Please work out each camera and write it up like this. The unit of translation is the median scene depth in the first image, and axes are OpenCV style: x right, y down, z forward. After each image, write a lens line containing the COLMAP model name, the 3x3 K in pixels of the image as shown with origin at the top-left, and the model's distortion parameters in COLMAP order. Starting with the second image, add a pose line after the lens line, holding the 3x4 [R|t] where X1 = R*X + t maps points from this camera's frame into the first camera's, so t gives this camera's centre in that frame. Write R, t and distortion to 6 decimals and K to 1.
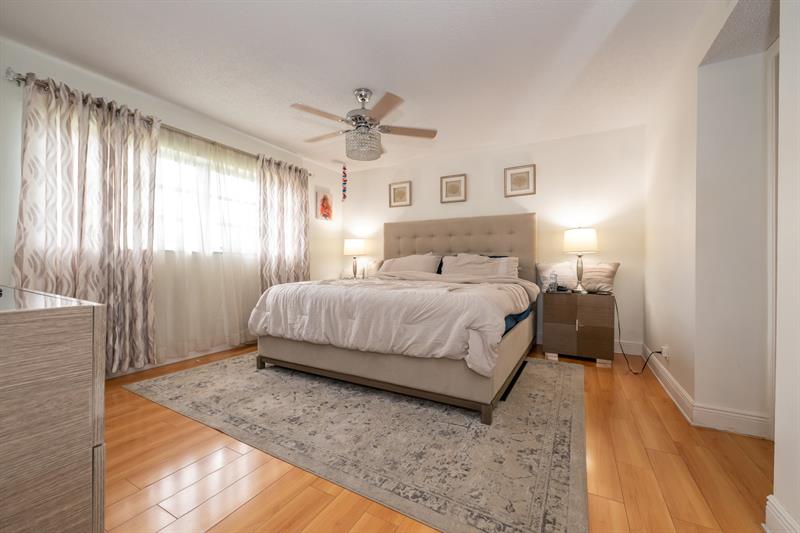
lens RADIAL K [[322.7, 0, 398.6], [0, 322.7, 264.8], [0, 0, 1]] dist [-0.001092, -0.000358]
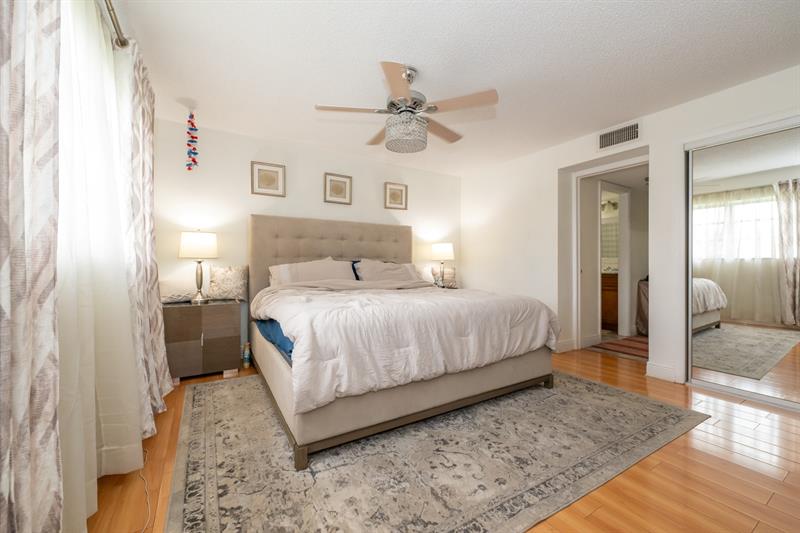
lens RADIAL K [[322.7, 0, 398.6], [0, 322.7, 264.8], [0, 0, 1]] dist [-0.001092, -0.000358]
pose [[0.495385, -0.003672, 0.868666, -0.852738], [0.003080, 0.999992, 0.002470, -0.028757], [-0.868668, 0.001452, 0.495393, 0.599545]]
